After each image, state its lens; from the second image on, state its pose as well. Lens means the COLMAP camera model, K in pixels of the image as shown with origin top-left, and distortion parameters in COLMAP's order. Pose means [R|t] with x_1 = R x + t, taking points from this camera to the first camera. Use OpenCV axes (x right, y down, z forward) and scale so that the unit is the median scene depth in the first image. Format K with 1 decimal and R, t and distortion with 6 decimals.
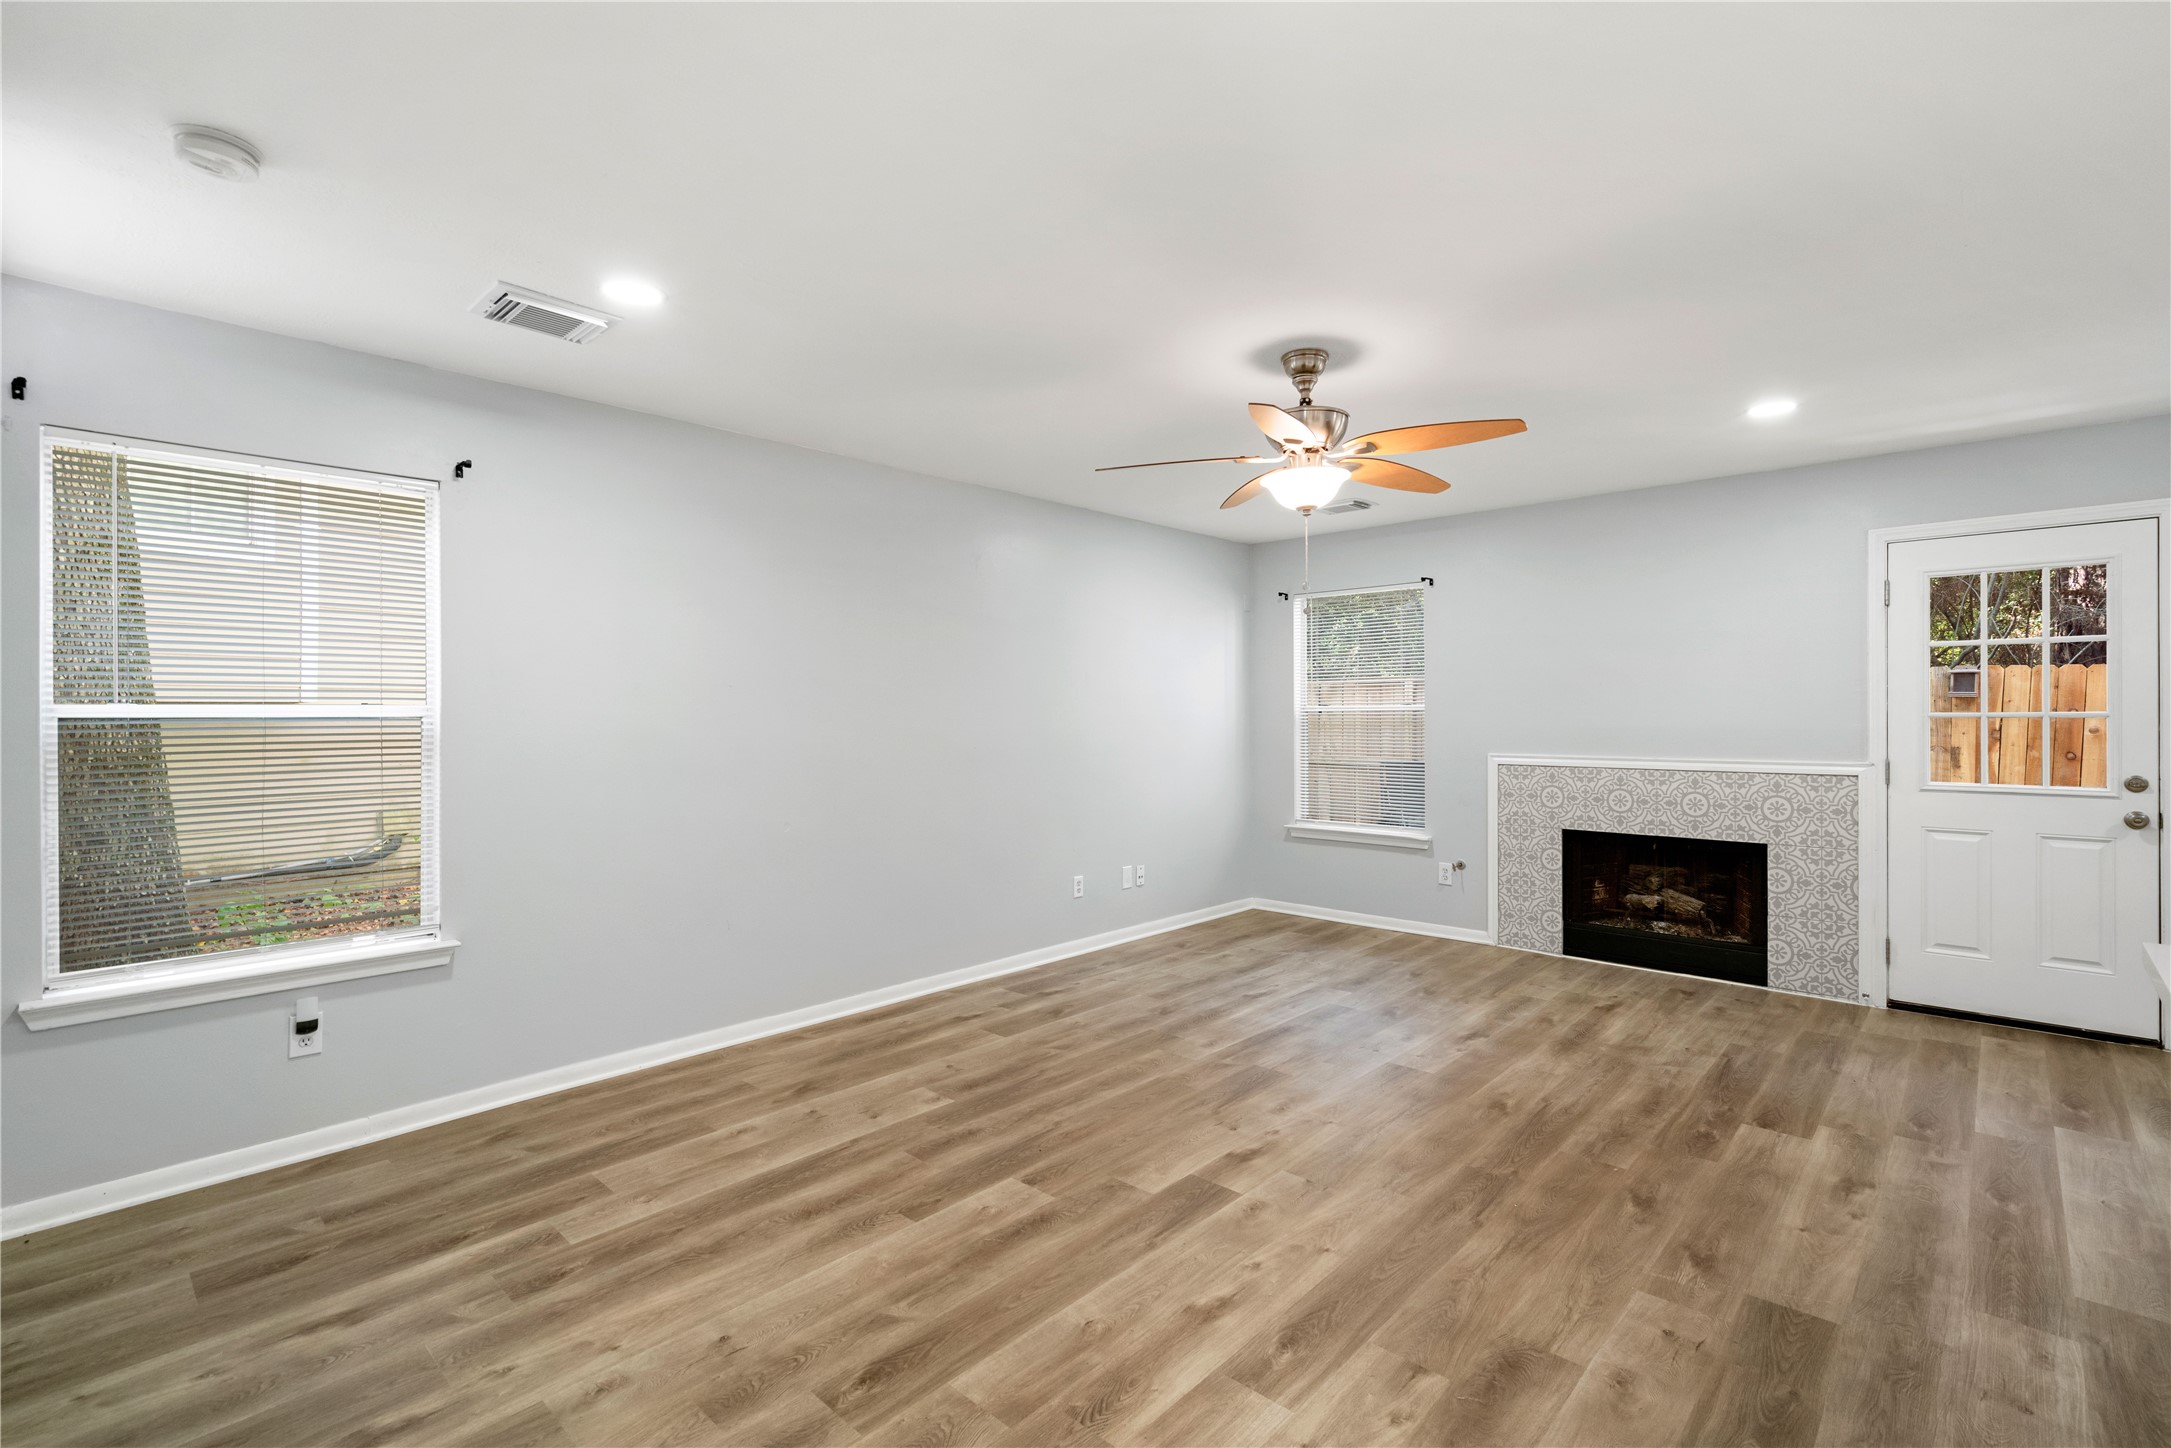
lens RADIAL K [[980.5, 0, 1082.7], [0, 980.5, 716.1], [0, 0, 1]] dist [-0.007987, 0.003053]
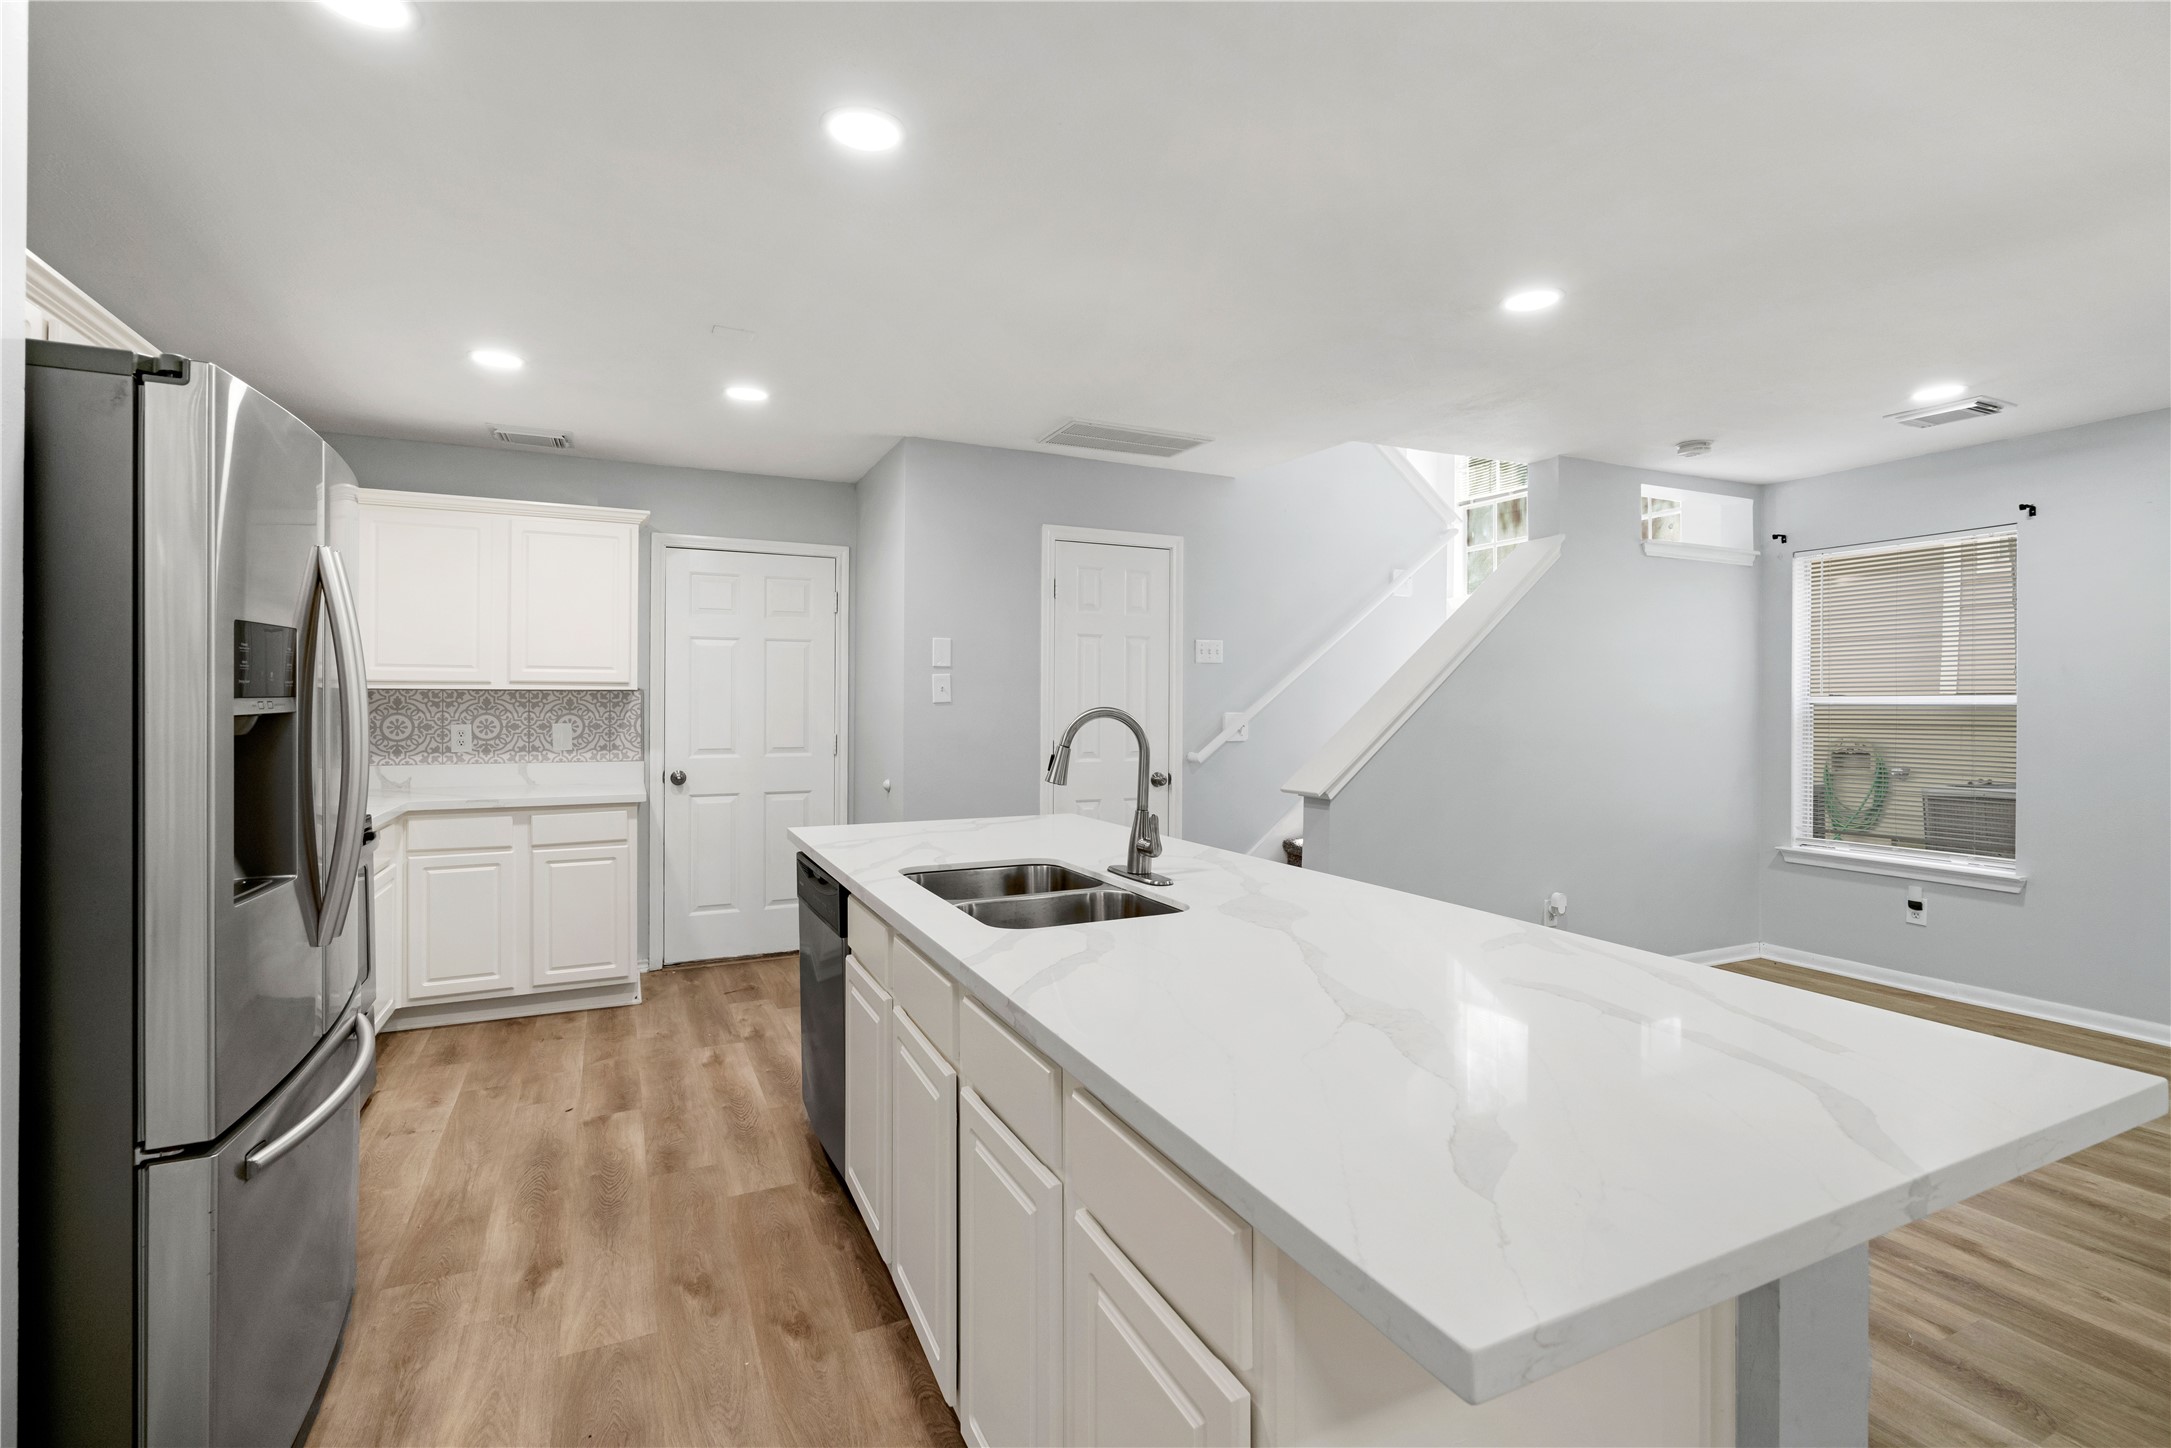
lens RADIAL K [[980.5, 0, 1094.7], [0, 980.5, 706.8], [0, 0, 1]] dist [-0.007987, 0.003053]
pose [[-0.358444, 0.005208, -0.933537, 0.904432], [-0.002391, 0.999976, 0.006497, 0.000967], [0.933548, 0.004561, -0.358423, 0.289061]]
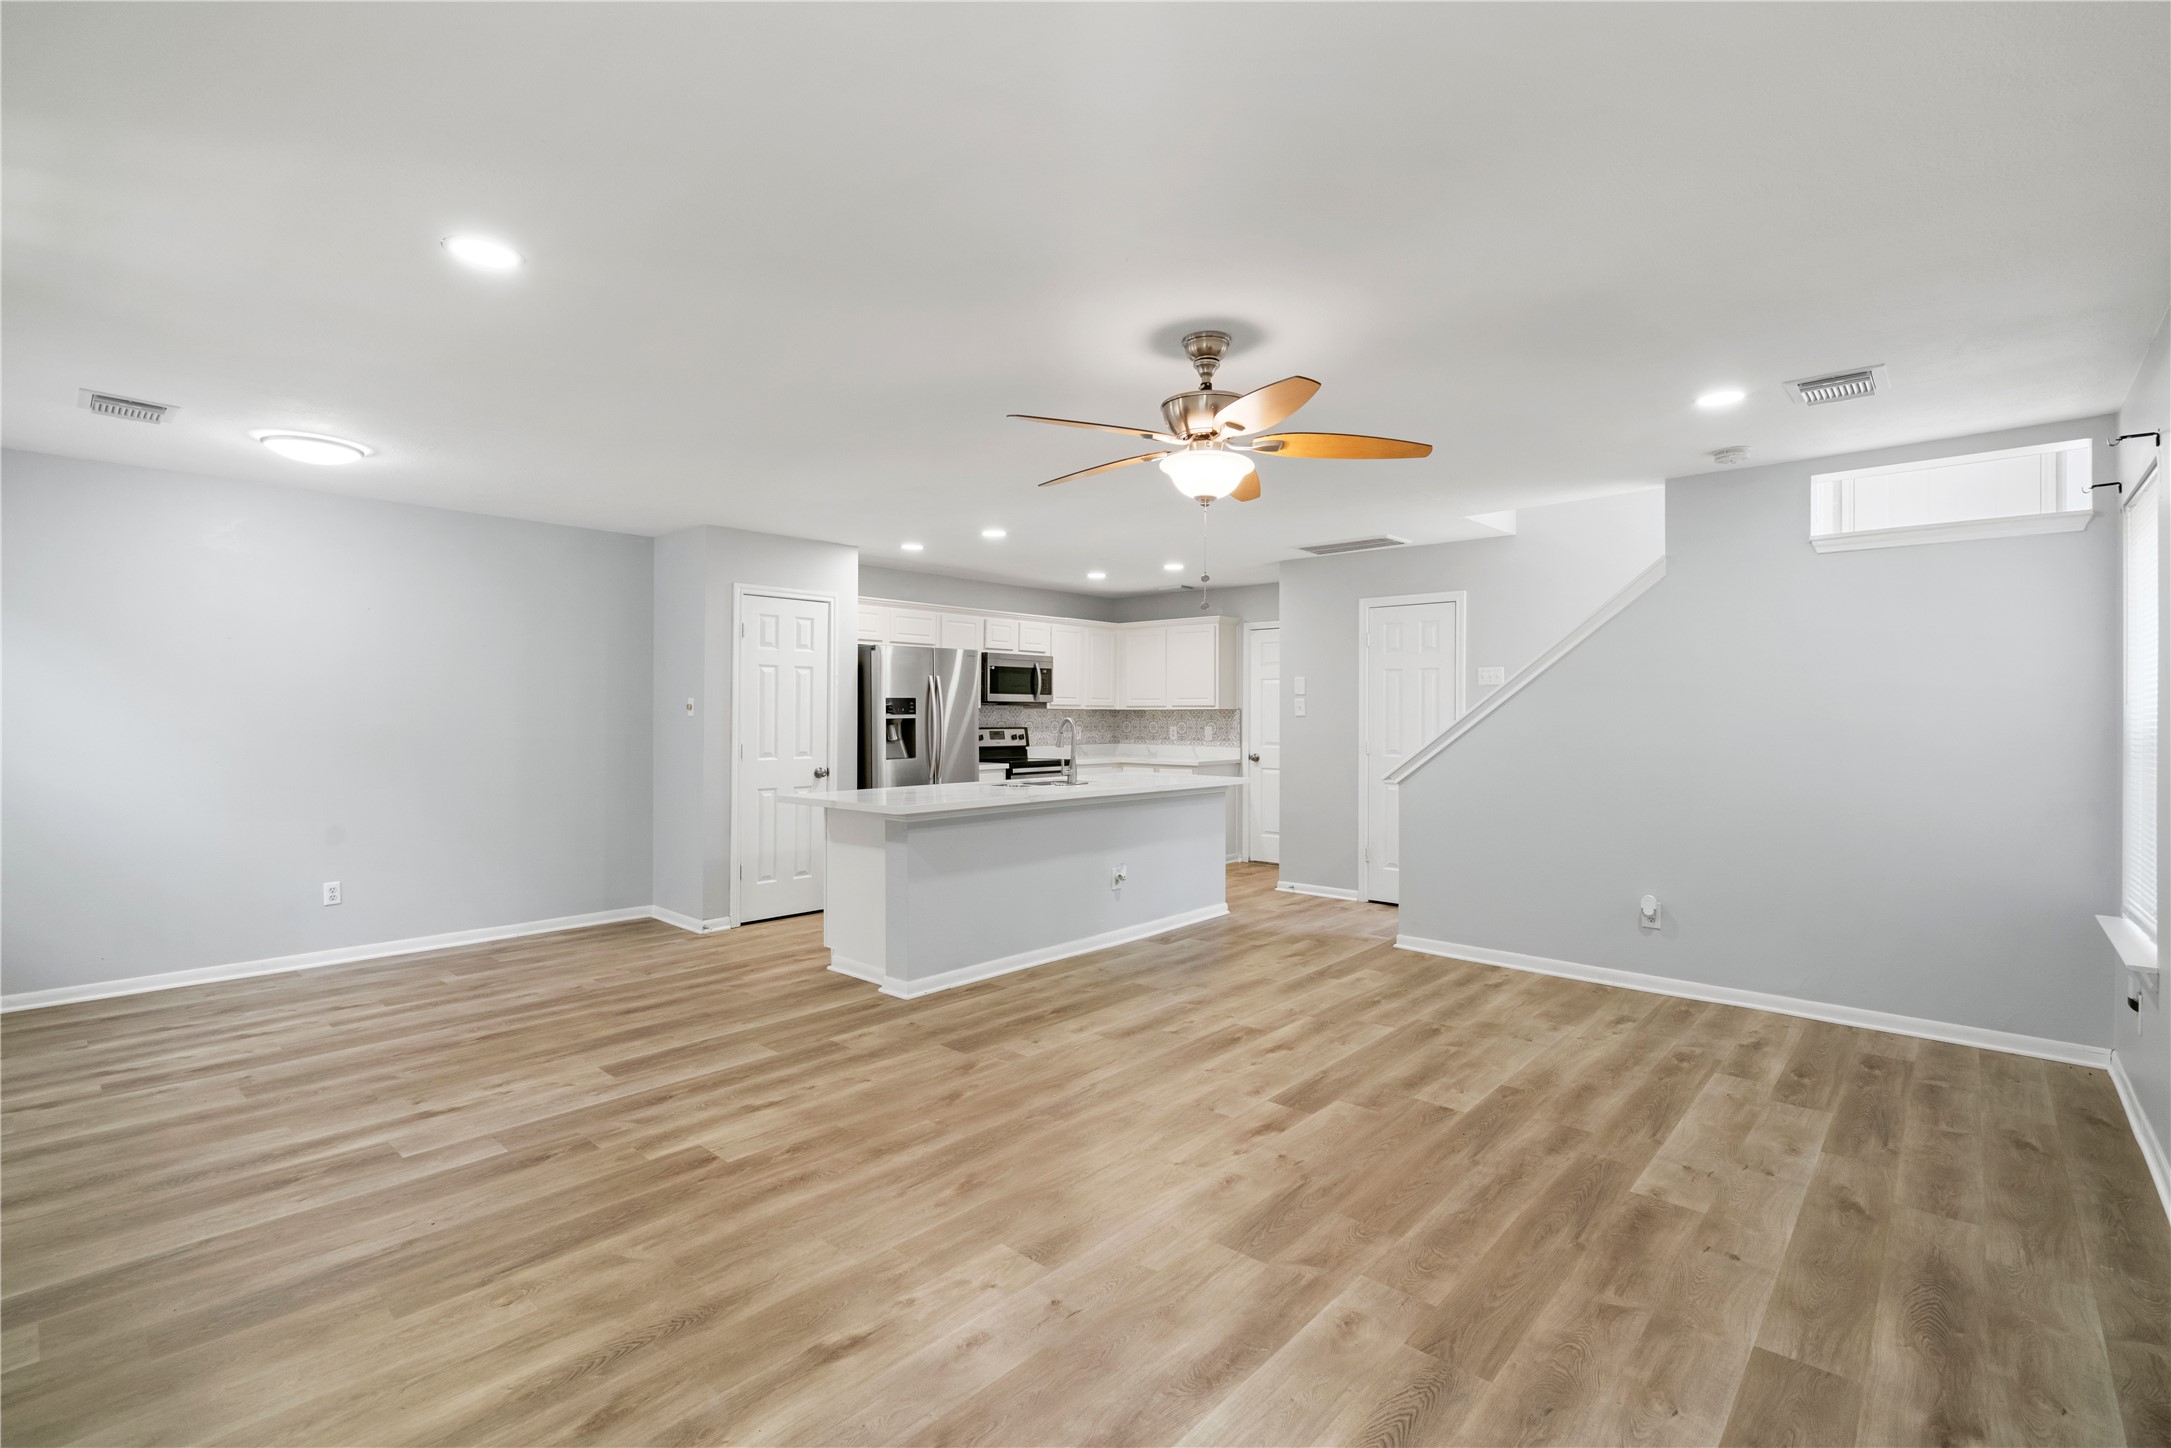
lens RADIAL K [[980.5, 0, 1098.5], [0, 980.5, 715.9], [0, 0, 1]] dist [-0.007987, 0.003053]
pose [[-0.999478, 0.001138, -0.032274, 0.315081], [0.001046, 0.999995, 0.002886, -0.002073], [0.032277, 0.002851, -0.999475, 1.692406]]
